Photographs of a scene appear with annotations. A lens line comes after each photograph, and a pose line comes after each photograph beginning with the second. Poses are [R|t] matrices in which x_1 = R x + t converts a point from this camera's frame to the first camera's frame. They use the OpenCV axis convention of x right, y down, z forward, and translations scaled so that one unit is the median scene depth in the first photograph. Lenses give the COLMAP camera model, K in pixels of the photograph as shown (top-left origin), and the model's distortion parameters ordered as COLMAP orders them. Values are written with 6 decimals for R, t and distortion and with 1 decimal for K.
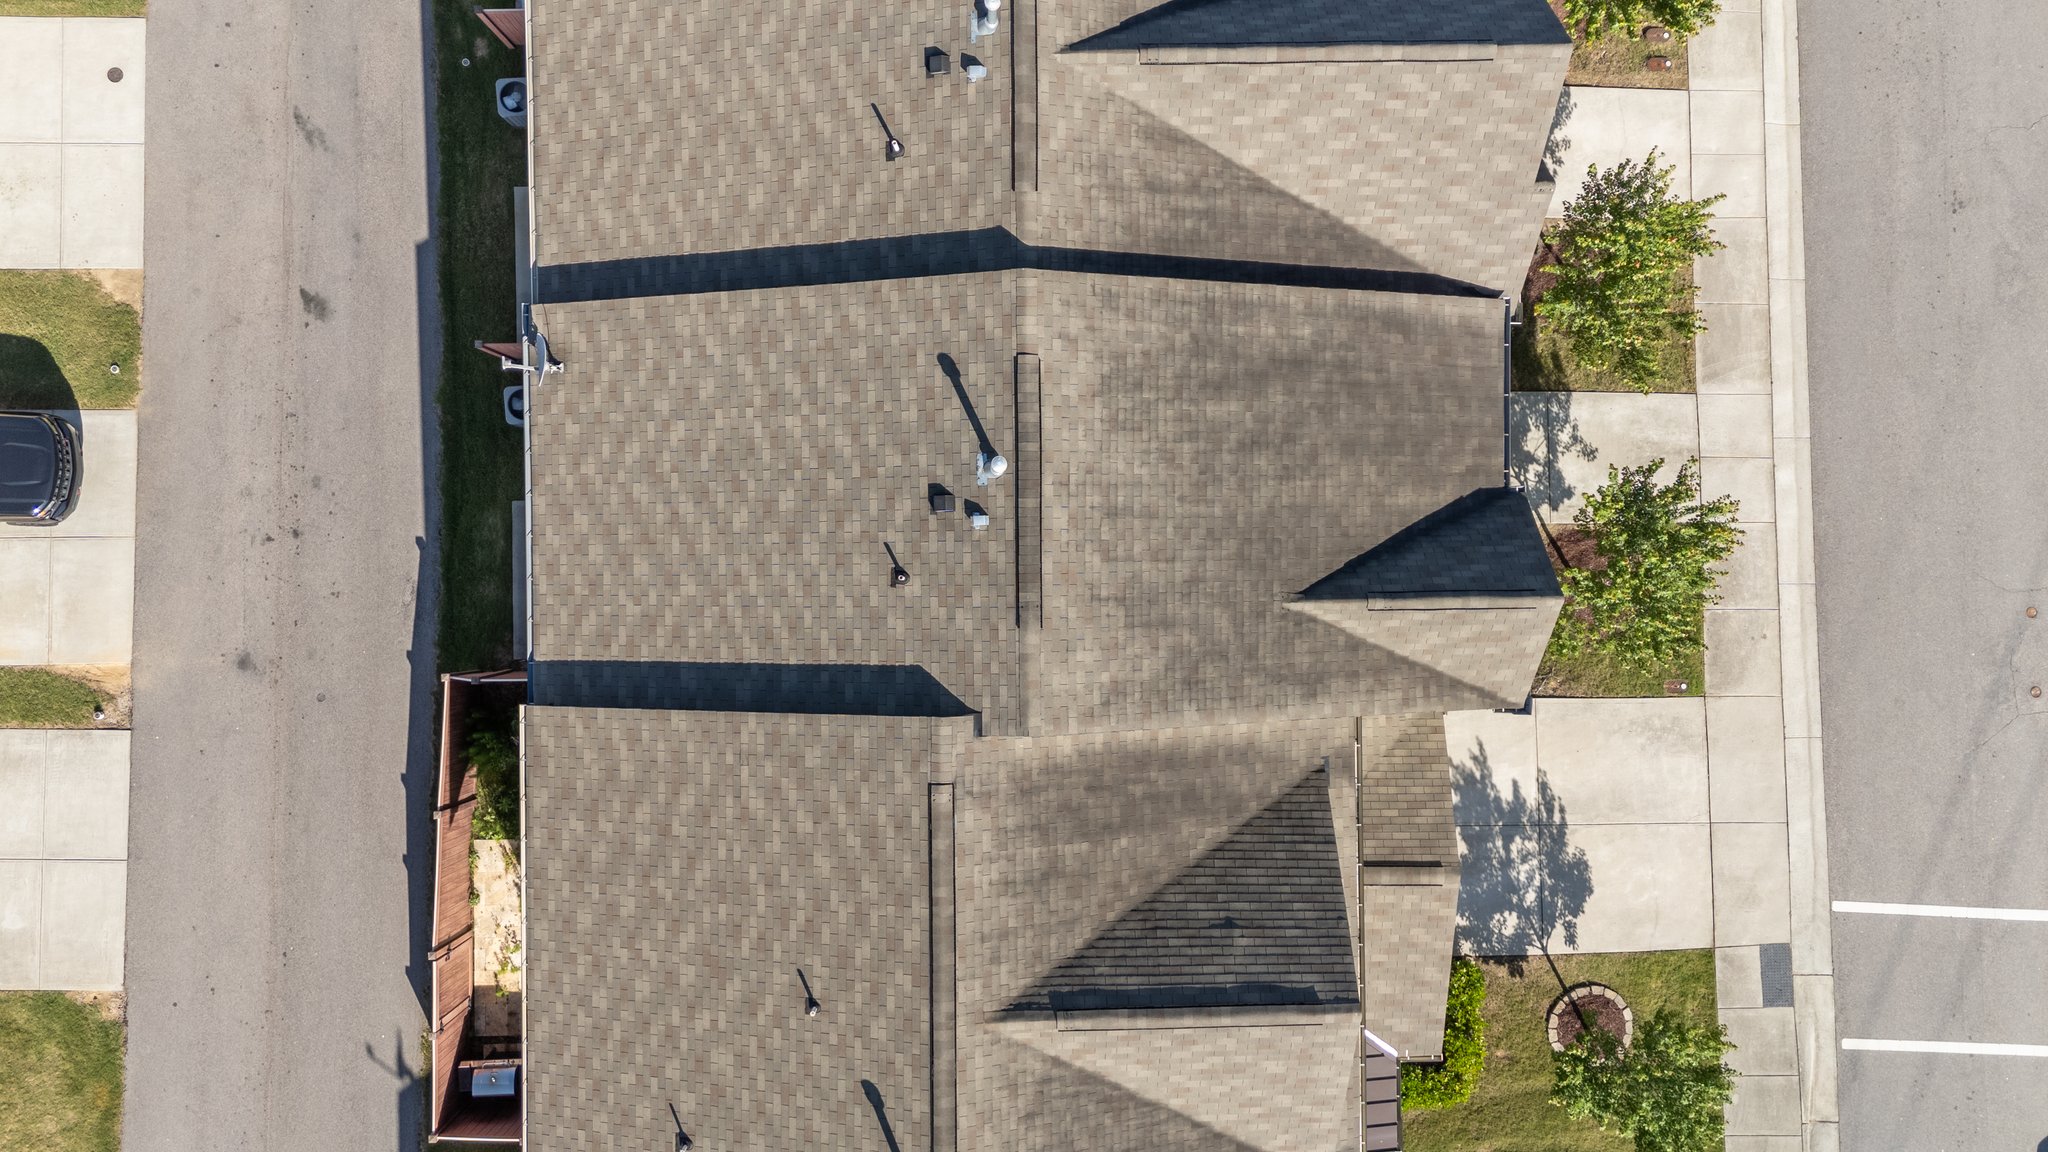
lens RADIAL K [[1496.1, 0, 1023.7], [0, 1496.1, 565.6], [0, 0, 1]] dist [0.064569, -0.066416]
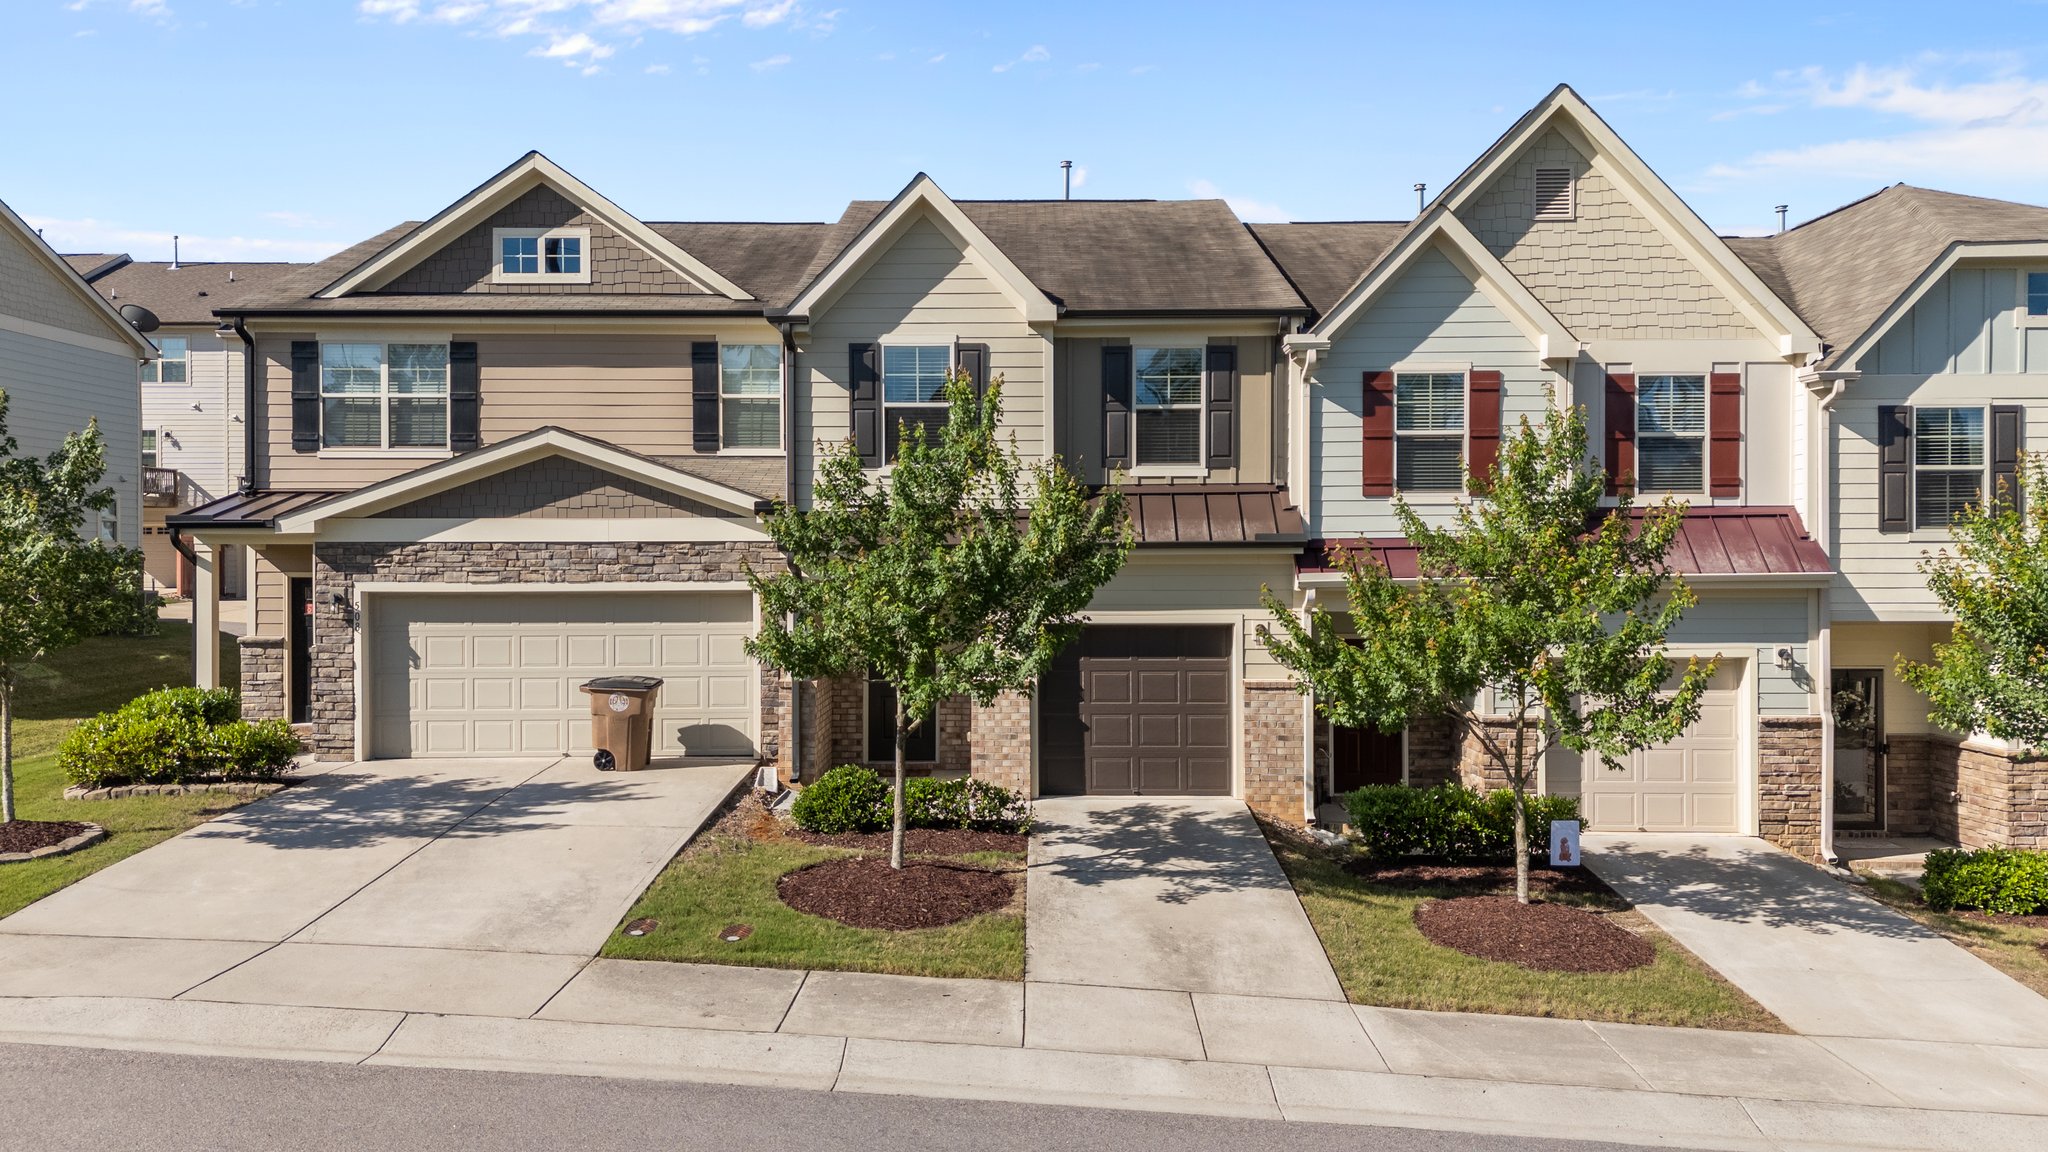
lens RADIAL K [[1496.1, 0, 1023.7], [0, 1496.1, 565.6], [0, 0, 1]] dist [0.064569, -0.066416]
pose [[-0.006669, 0.012479, -0.999900, 0.858509], [-0.999912, -0.011539, 0.006525, -0.030515], [-0.011457, 0.999856, 0.012555, 0.896650]]
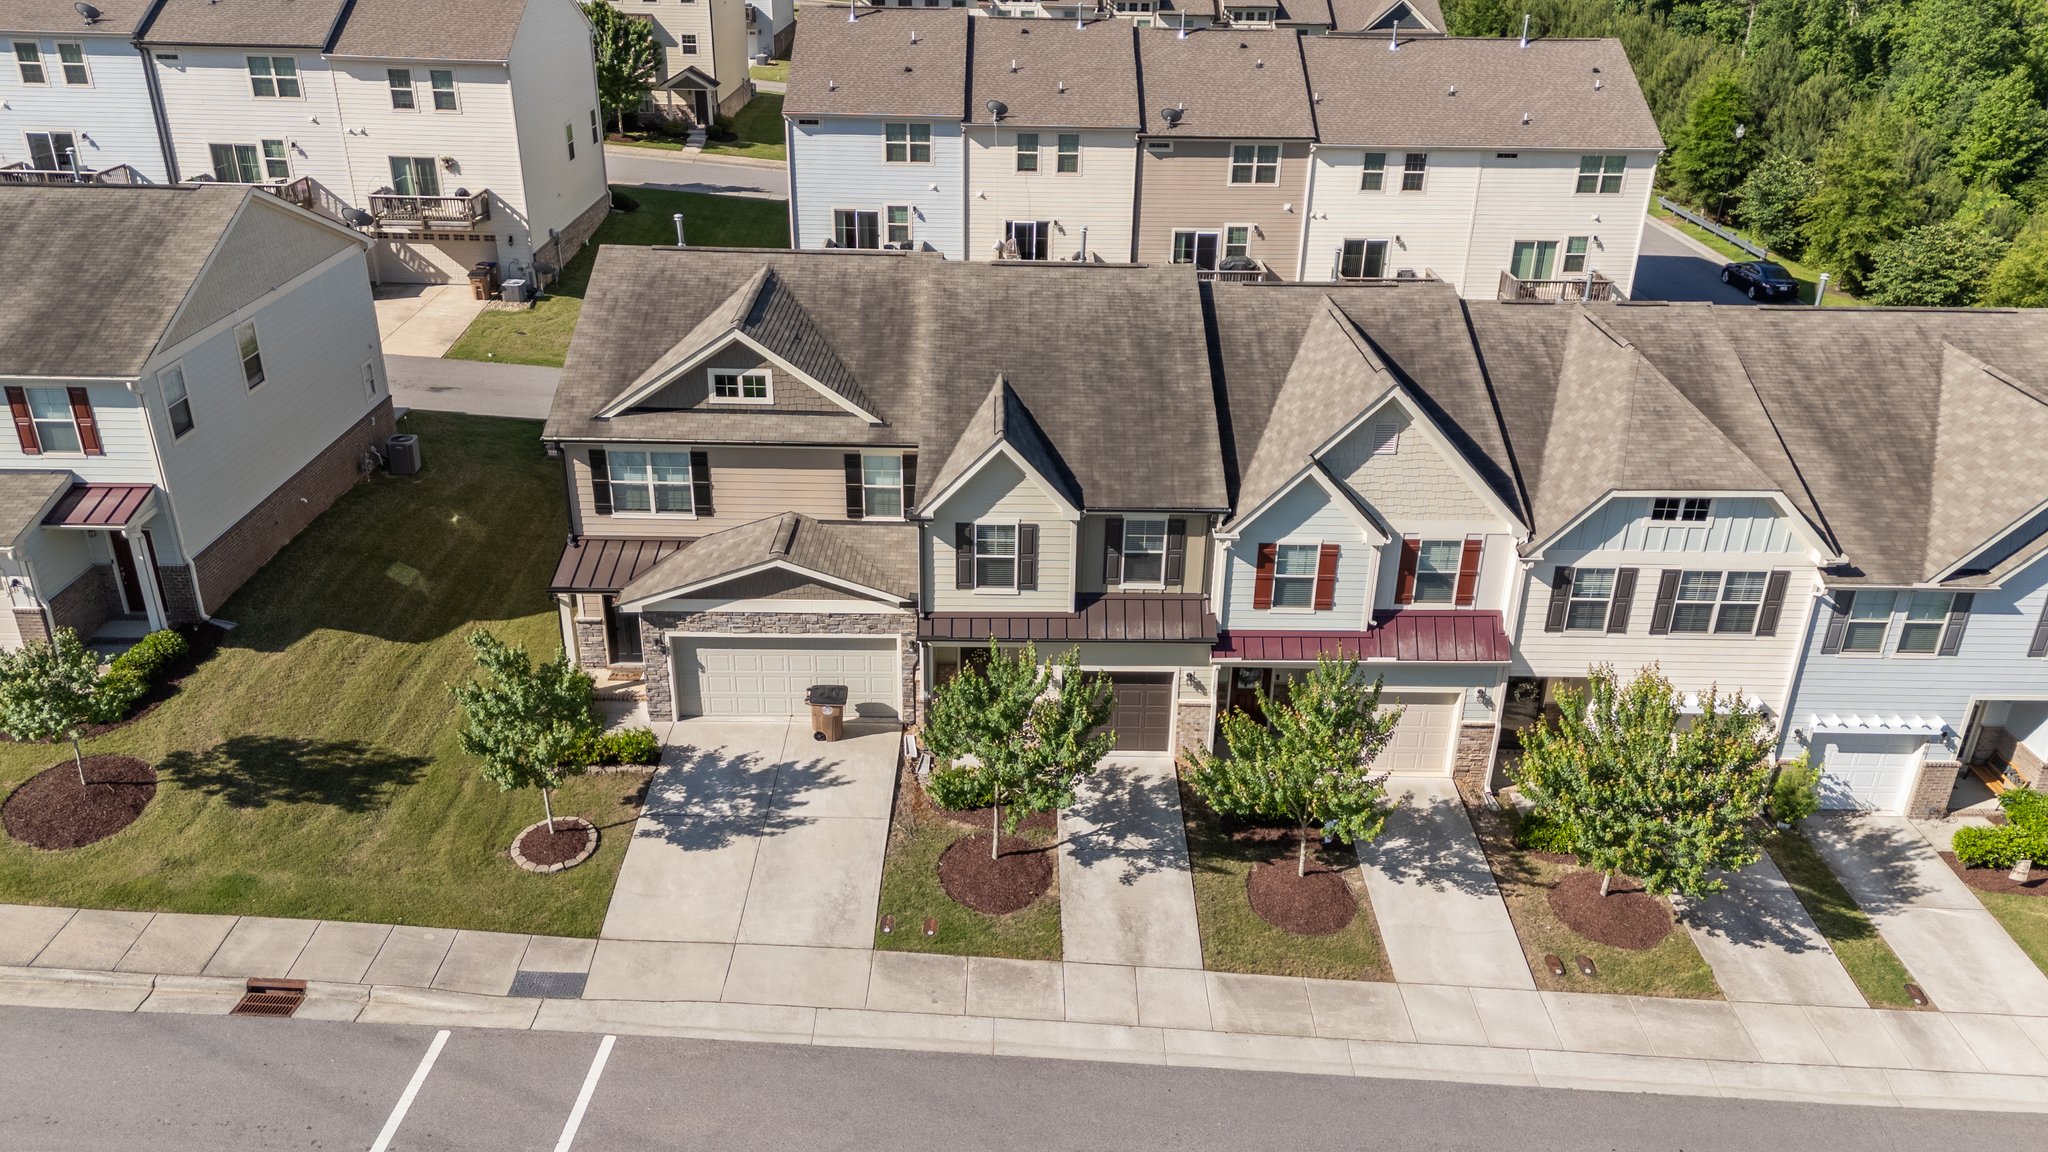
lens RADIAL K [[1468.6, 0, 1024.0], [0, 1468.6, 576.0], [0, 0, 1]] dist [0.088668, -0.111569]
pose [[0.006282, 0.428057, -0.903730, 1.174197], [-0.999509, -0.025057, -0.018817, 0.017466], [-0.030700, 0.903404, 0.427689, 0.411160]]
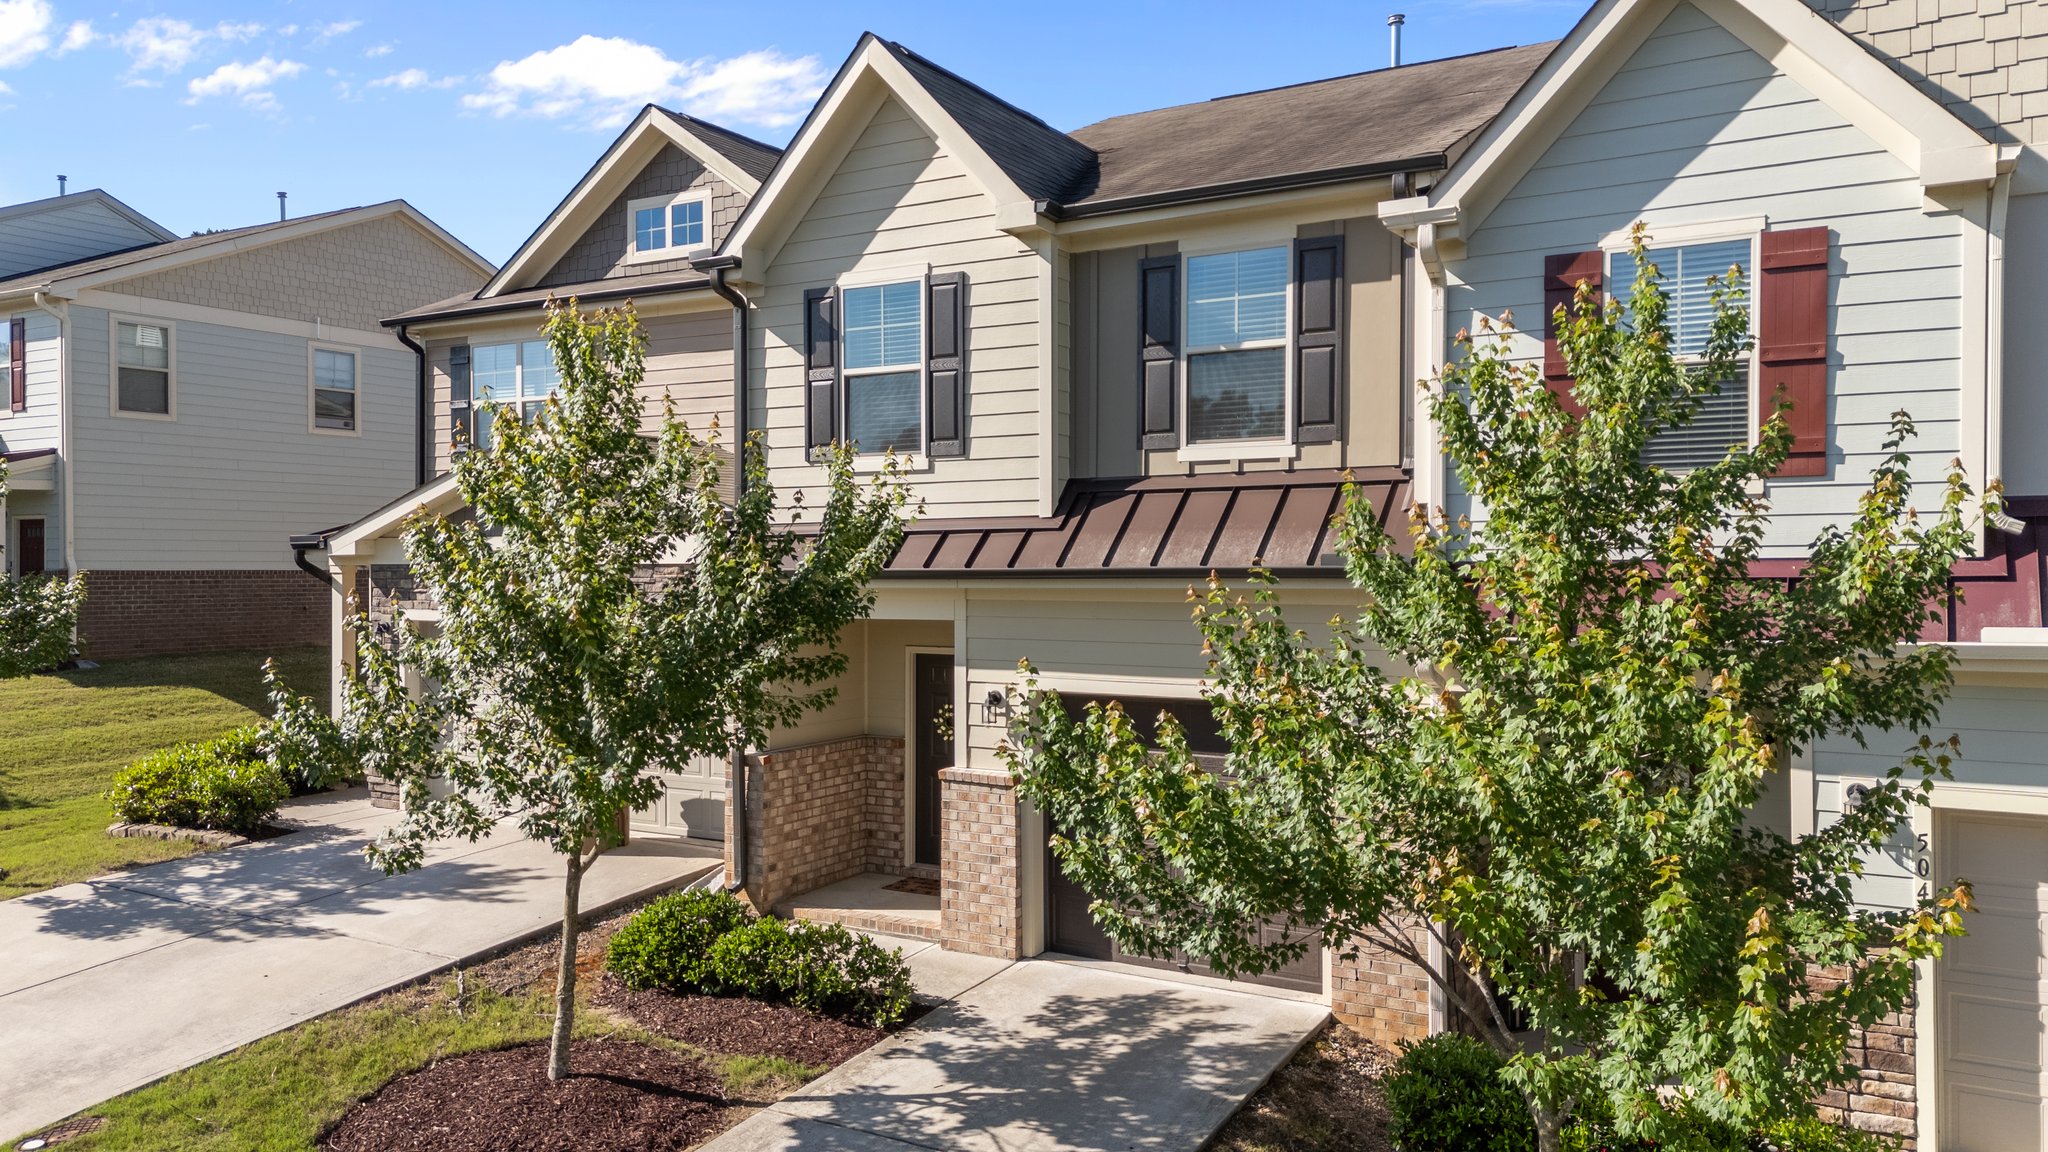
lens RADIAL K [[1496.1, 0, 1023.7], [0, 1496.1, 565.6], [0, 0, 1]] dist [0.064569, -0.066416]
pose [[-0.509616, 0.013034, -0.860303, 0.591017], [-0.860390, -0.013032, 0.509470, -0.237586], [-0.004571, 0.999830, 0.017855, 0.887042]]
